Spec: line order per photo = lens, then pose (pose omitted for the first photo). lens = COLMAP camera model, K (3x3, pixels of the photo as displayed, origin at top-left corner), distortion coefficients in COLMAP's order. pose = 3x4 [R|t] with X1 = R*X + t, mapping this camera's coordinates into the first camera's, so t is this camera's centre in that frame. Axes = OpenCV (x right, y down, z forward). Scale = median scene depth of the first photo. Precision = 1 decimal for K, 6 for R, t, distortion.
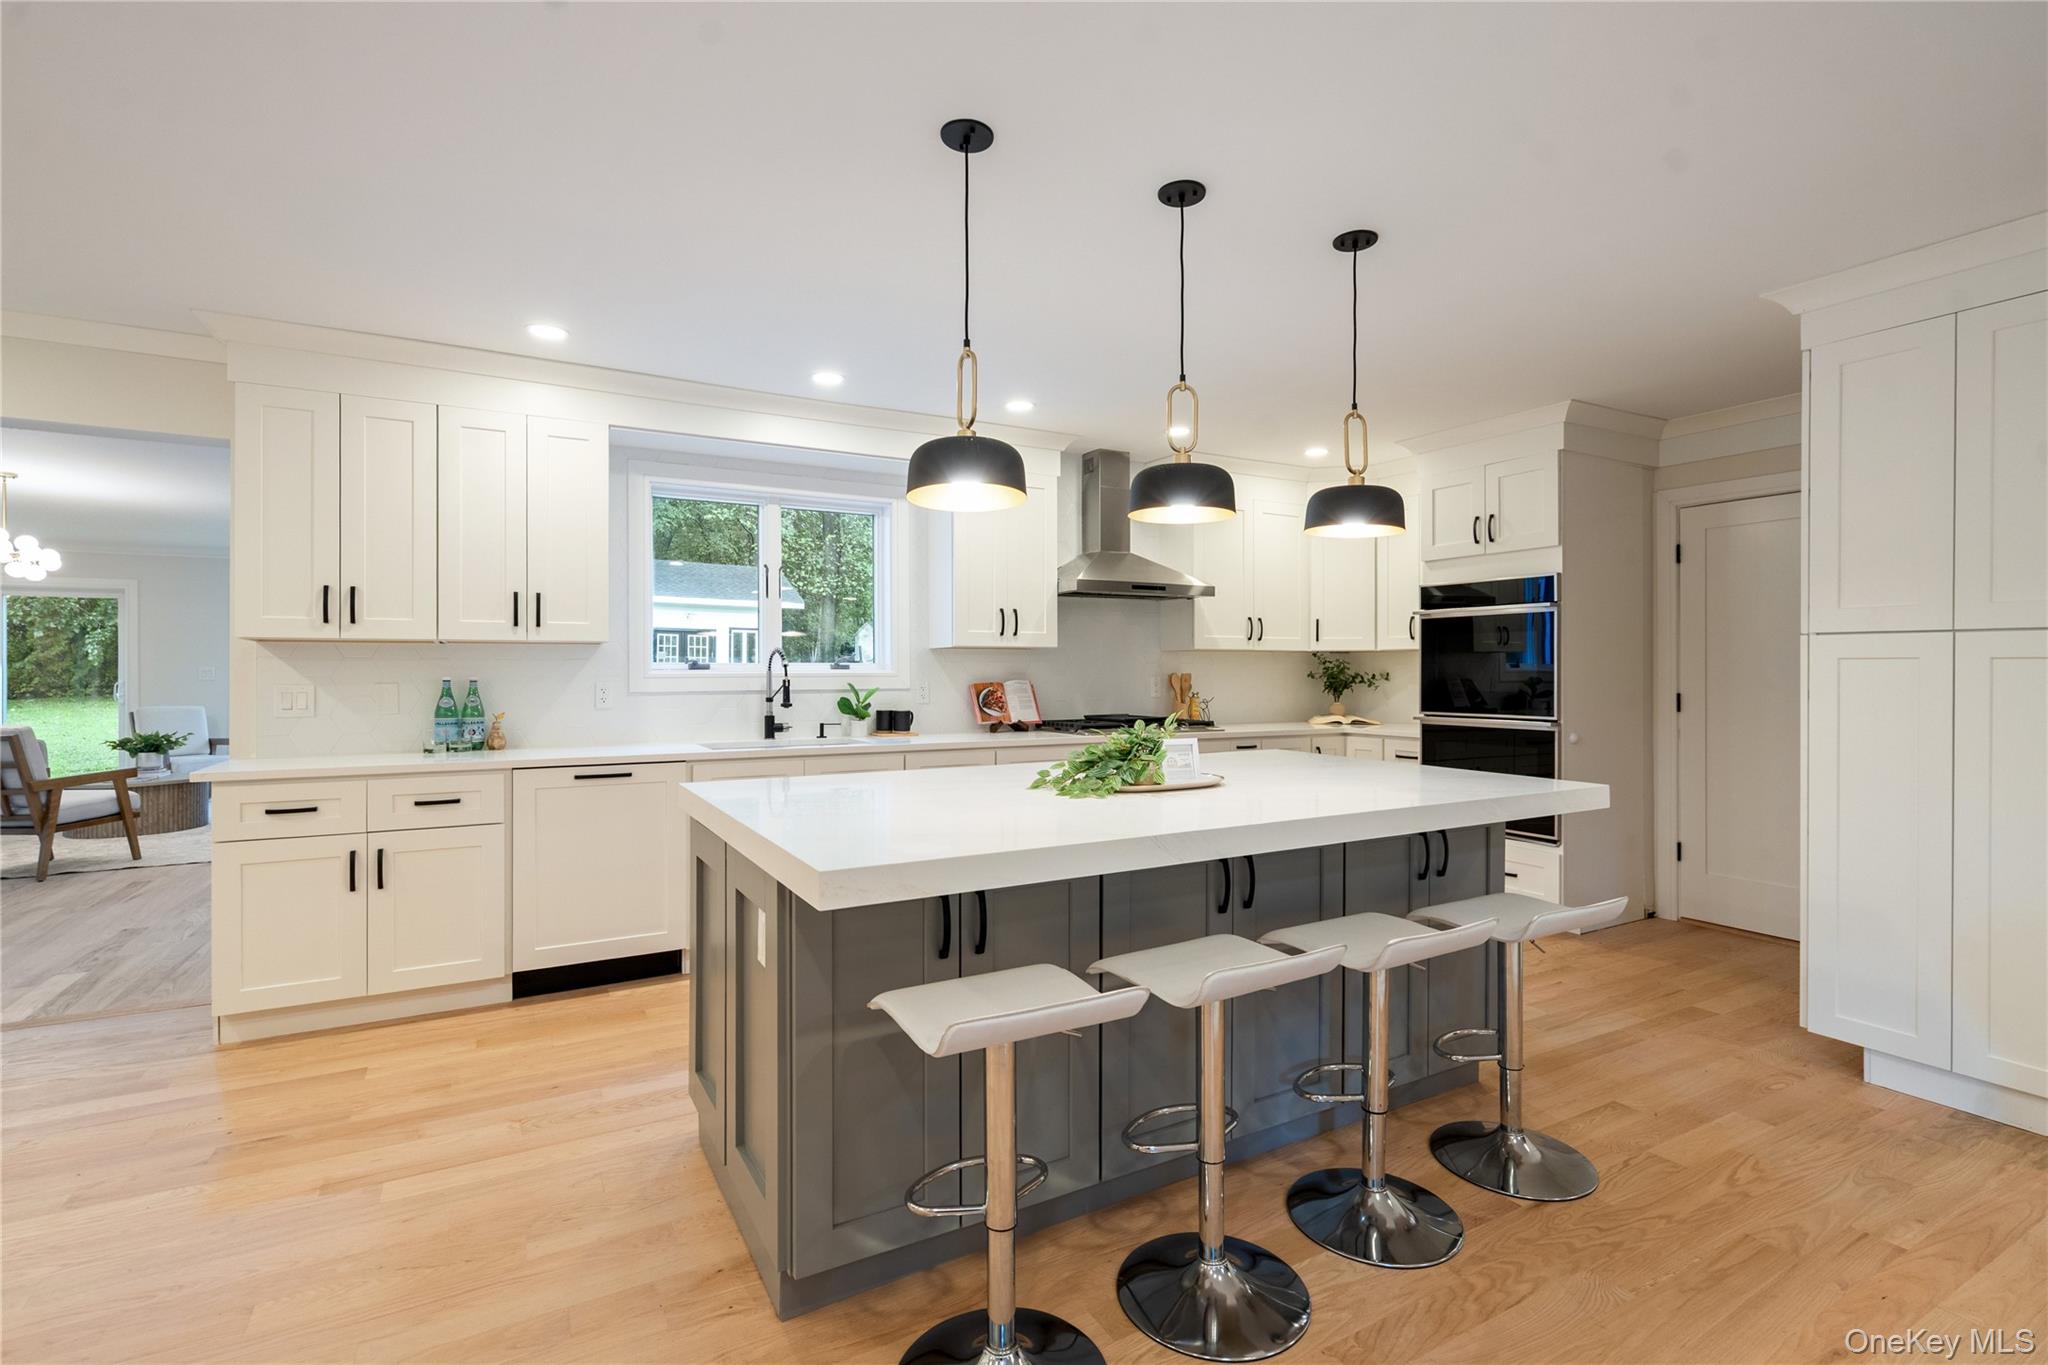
lens RADIAL K [[947.2, 0, 1025.6], [0, 947.2, 673.3], [0, 0, 1]] dist [-0.001144, 0.000329]
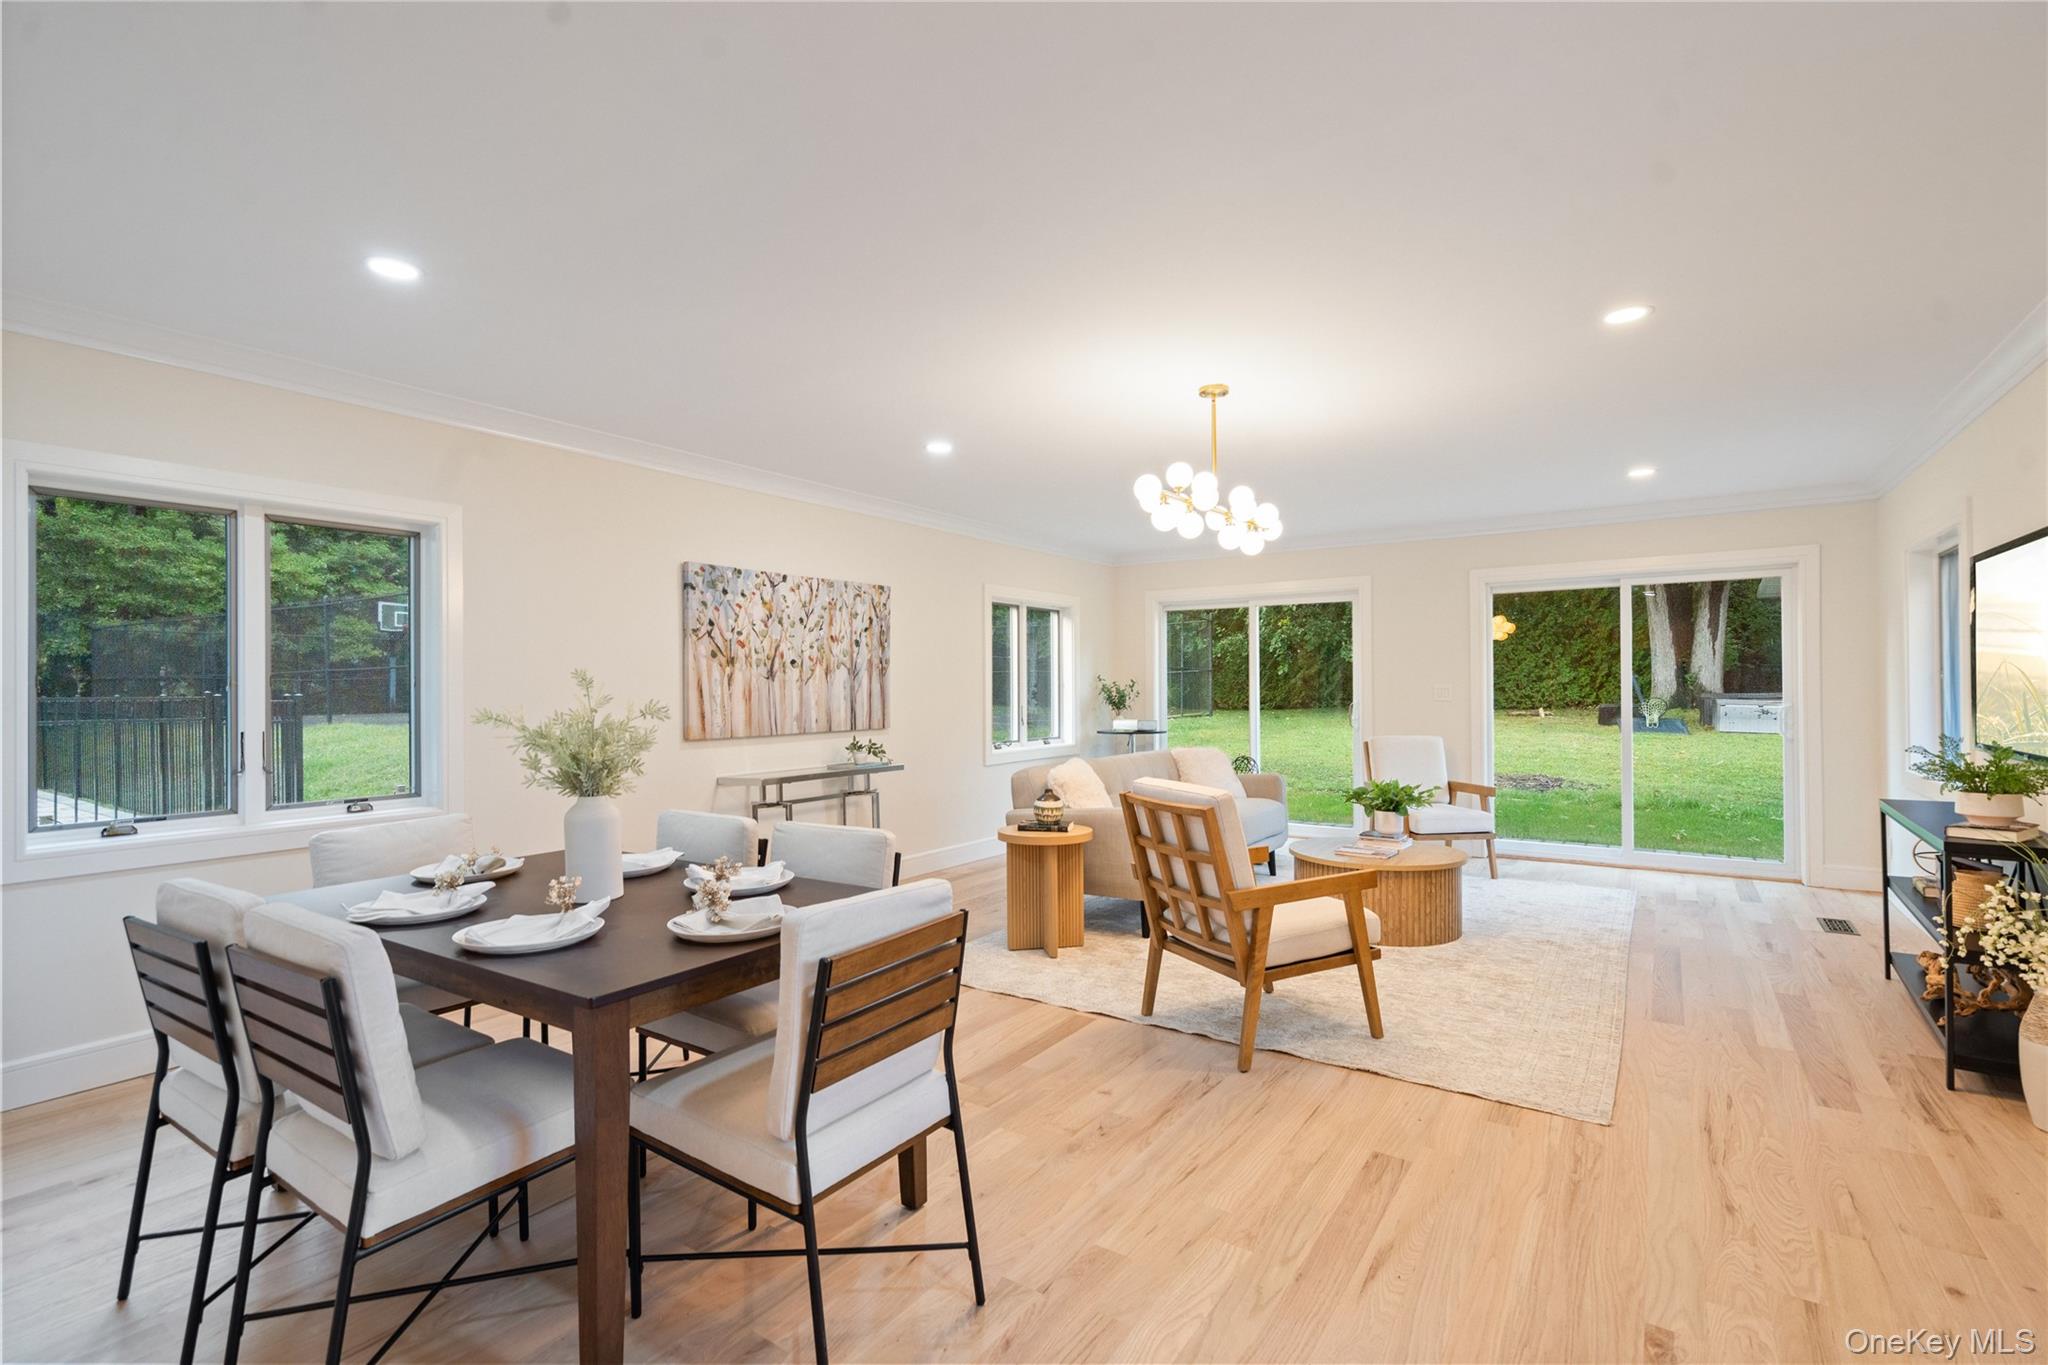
lens RADIAL K [[918.2, 0, 1015.2], [0, 918.2, 684.8], [0, 0, 1]] dist [-0.000625, -0.000206]
pose [[0.435524, -0.003164, -0.900172, -0.713040], [0.002443, 0.999994, -0.002333, -0.009942], [0.900174, -0.001183, 0.435529, 0.750792]]
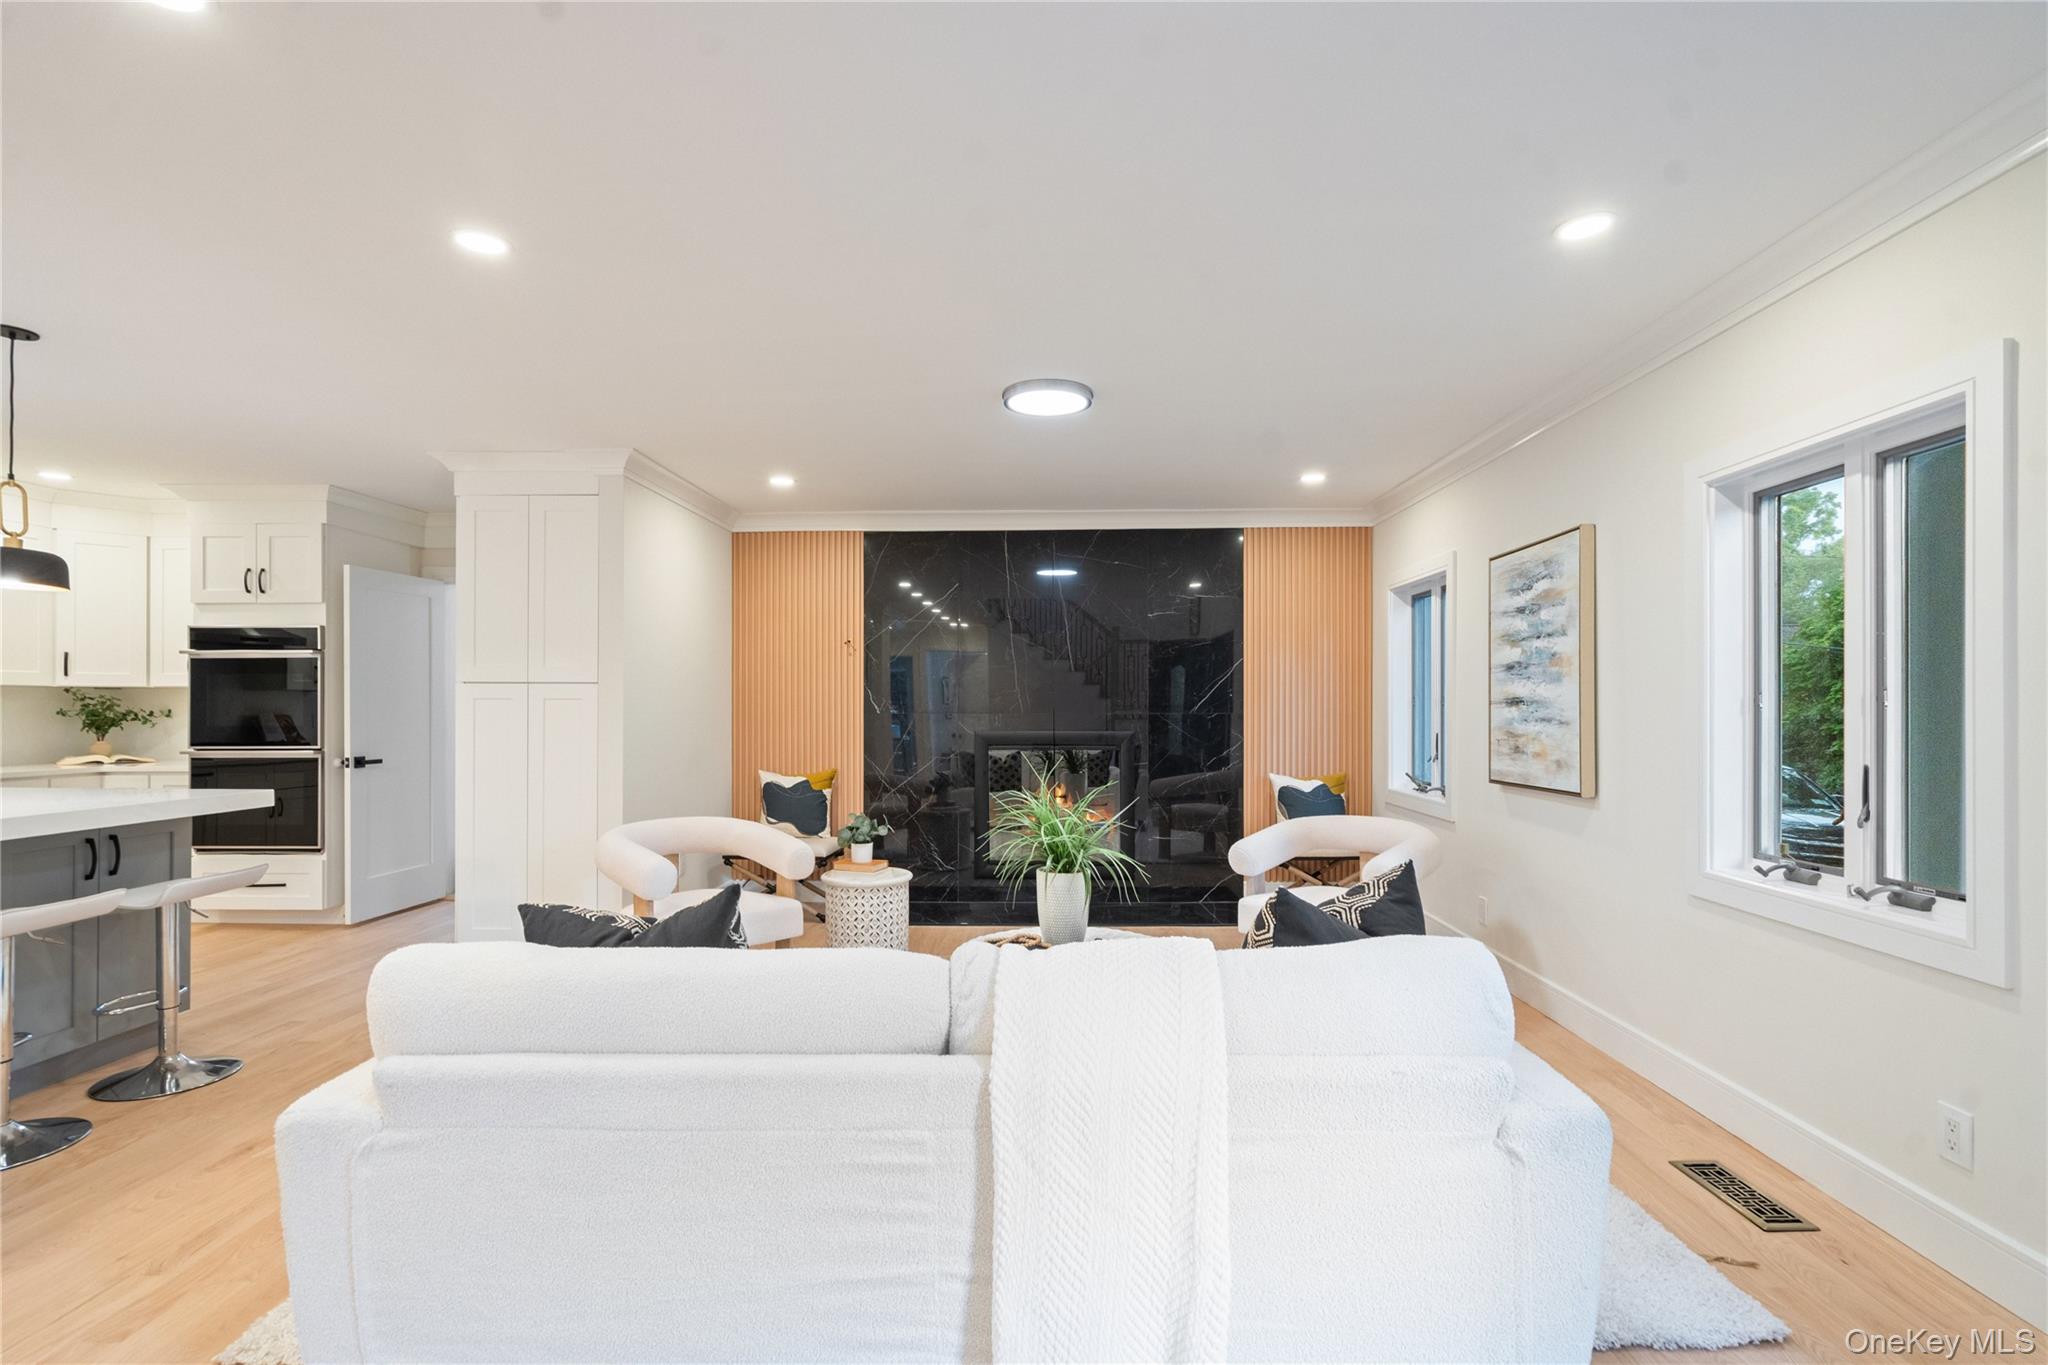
lens RADIAL K [[940.5, 0, 1043.1], [0, 940.5, 702.7], [0, 0, 1]] dist [-0.002142, 0.000252]
pose [[0.508100, 0.002777, 0.861293, 0.002254], [0.004051, 0.999976, -0.005614, 0.001818], [-0.861288, 0.006342, 0.508077, -0.367590]]
